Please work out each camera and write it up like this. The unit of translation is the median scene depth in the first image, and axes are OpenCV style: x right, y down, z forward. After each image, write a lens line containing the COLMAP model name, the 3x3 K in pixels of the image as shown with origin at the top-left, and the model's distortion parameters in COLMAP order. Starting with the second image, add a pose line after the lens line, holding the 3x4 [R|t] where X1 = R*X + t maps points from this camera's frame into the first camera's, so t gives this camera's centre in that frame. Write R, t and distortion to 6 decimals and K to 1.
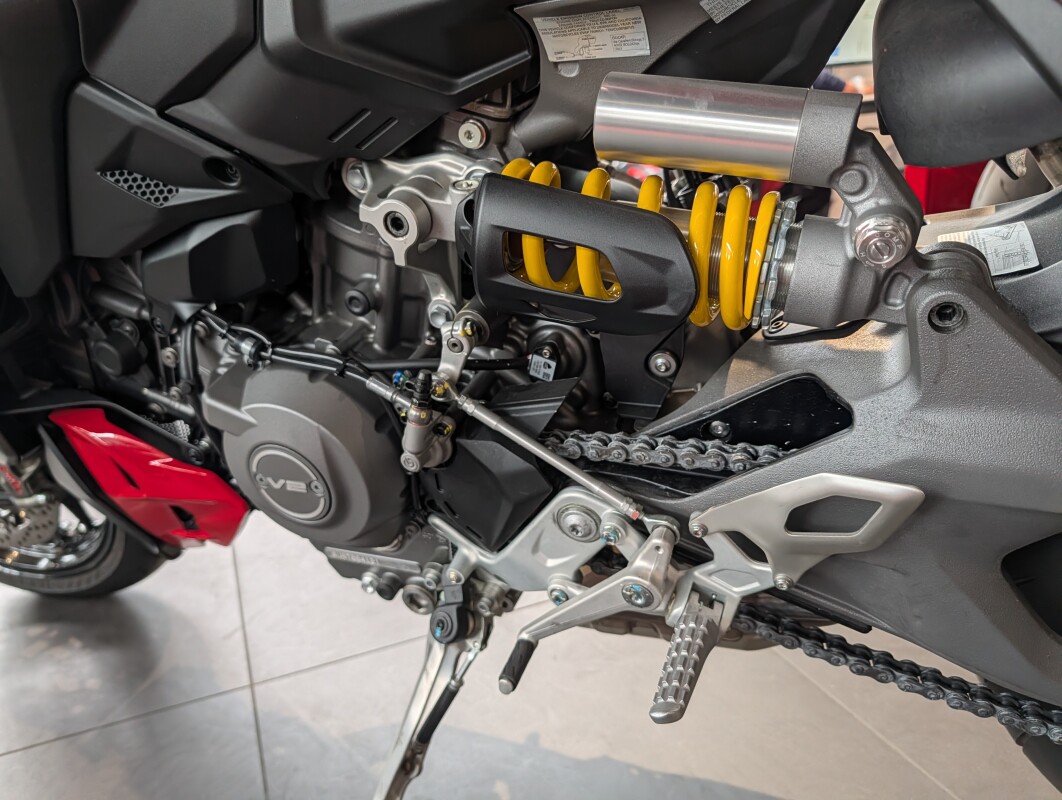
lens RADIAL K [[769.5, 0, 524.9], [0, 769.5, 409.4], [0, 0, 1]] dist [-0.004598, 0.000171]
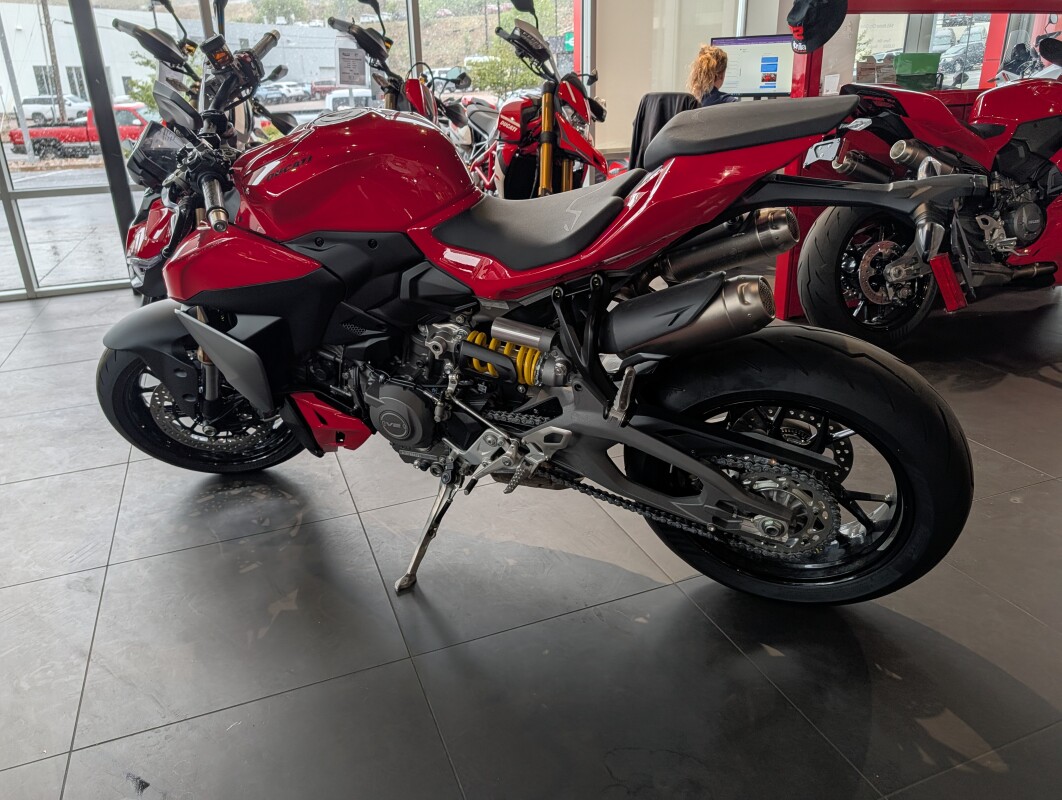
lens RADIAL K [[769.5, 0, 529.4], [0, 769.5, 390.8], [0, 0, 1]] dist [-0.004598, 0.000171]
pose [[0.999459, 0.032039, 0.007389, 0.191716], [-0.032350, 0.998384, 0.046728, -0.198328], [-0.005880, -0.046942, 0.998880, -2.064206]]
